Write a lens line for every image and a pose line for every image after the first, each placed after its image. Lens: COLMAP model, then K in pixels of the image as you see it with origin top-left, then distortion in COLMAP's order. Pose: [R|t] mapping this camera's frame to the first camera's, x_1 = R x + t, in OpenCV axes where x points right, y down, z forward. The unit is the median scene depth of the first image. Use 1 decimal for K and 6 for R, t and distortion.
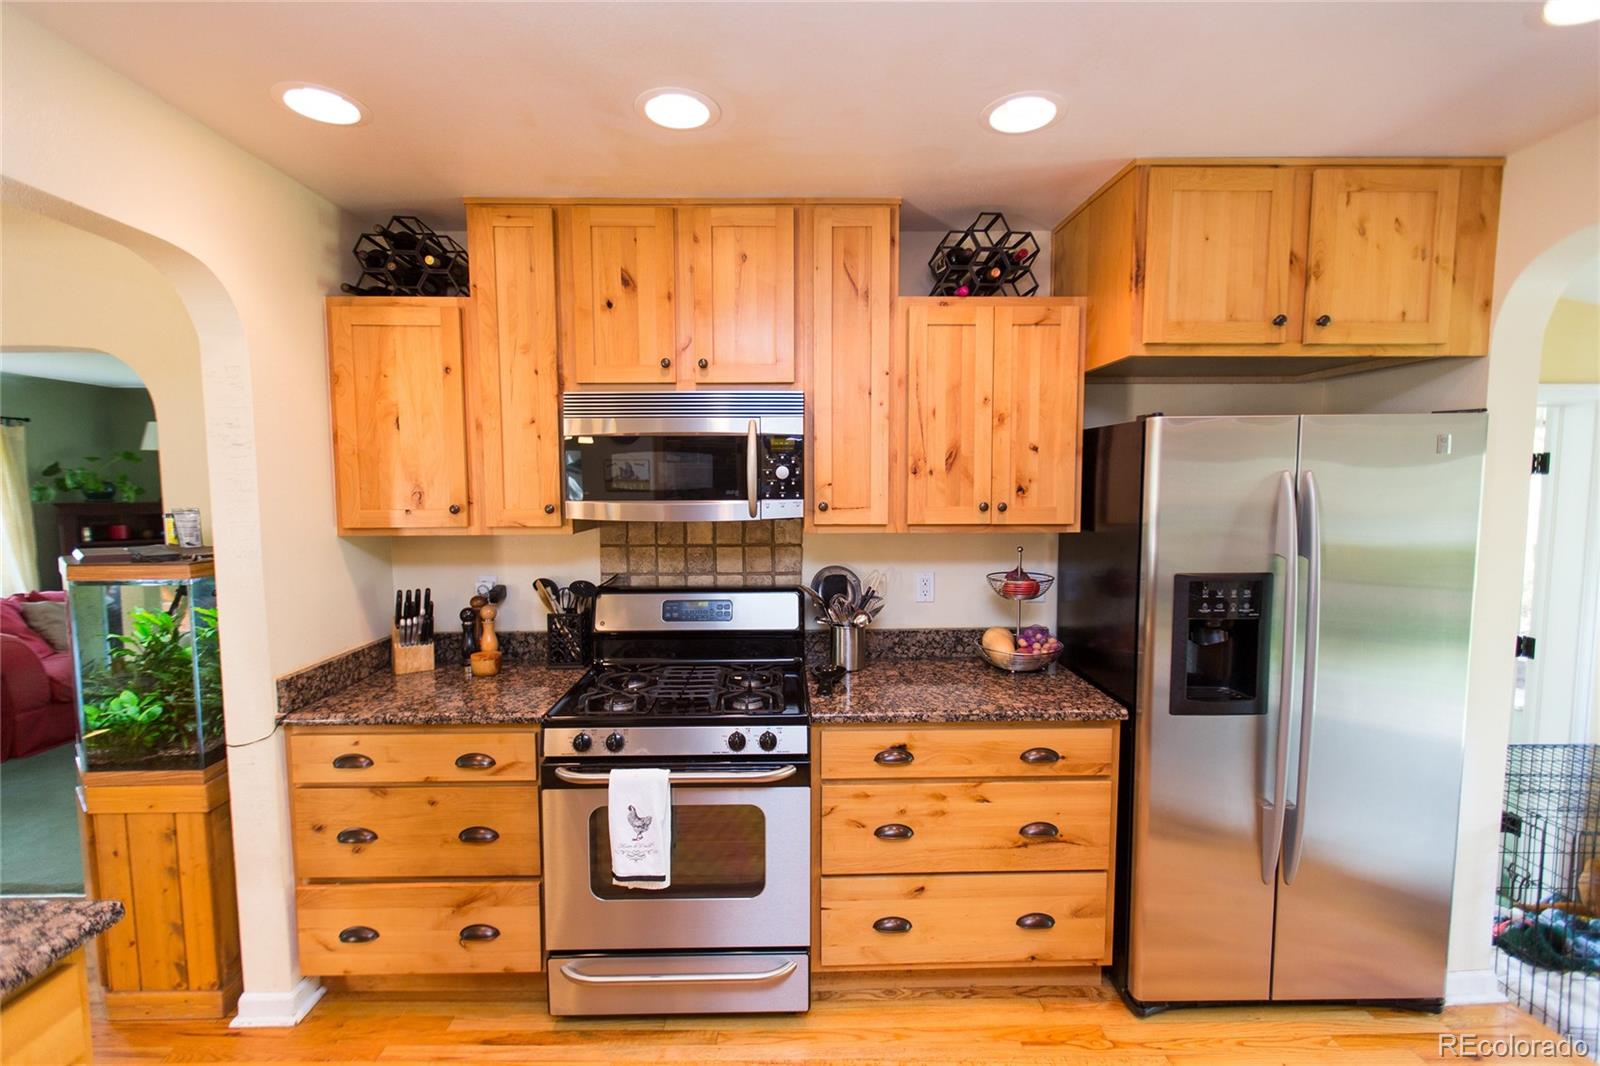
lens RADIAL K [[707.1, 0, 800.0], [0, 707.1, 533.0], [0, 0, 1]] dist [0.000746, -0.000575]
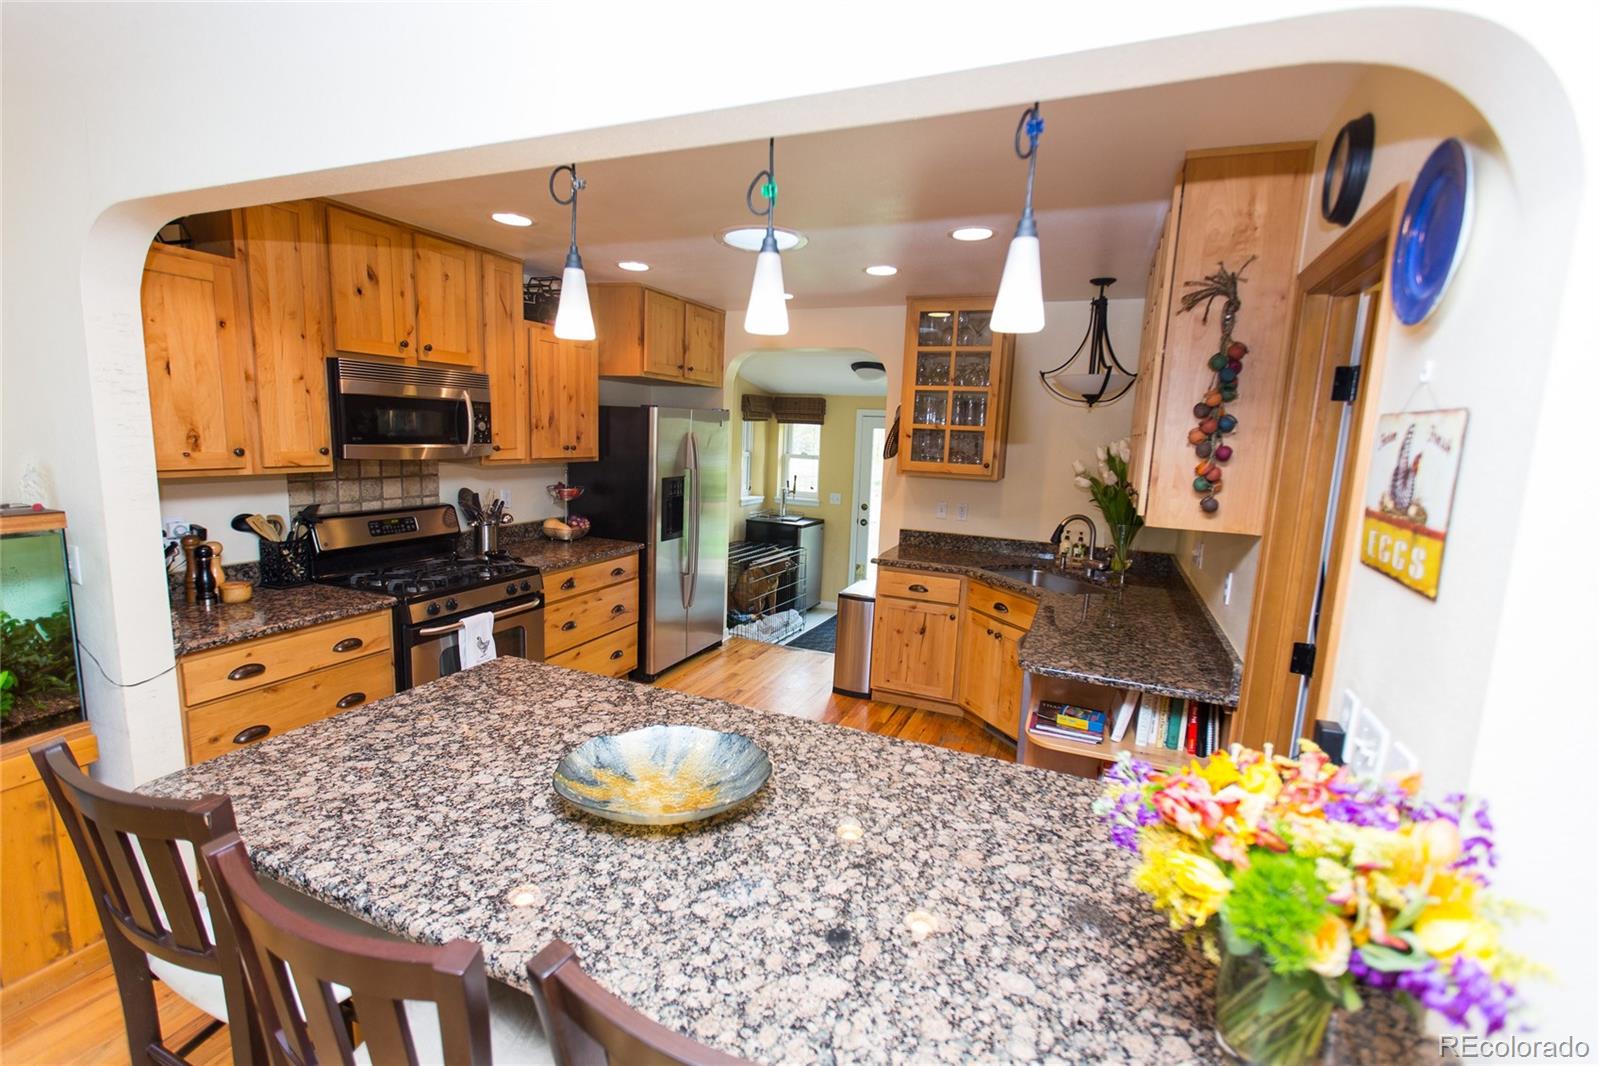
lens RADIAL K [[707.1, 0, 800.0], [0, 707.1, 533.0], [0, 0, 1]] dist [0.000746, -0.000575]
pose [[0.401269, -0.113836, 0.908859, -1.244350], [0.023375, 0.993197, 0.114079, -0.014429], [-0.915662, -0.024532, 0.401200, -0.281496]]
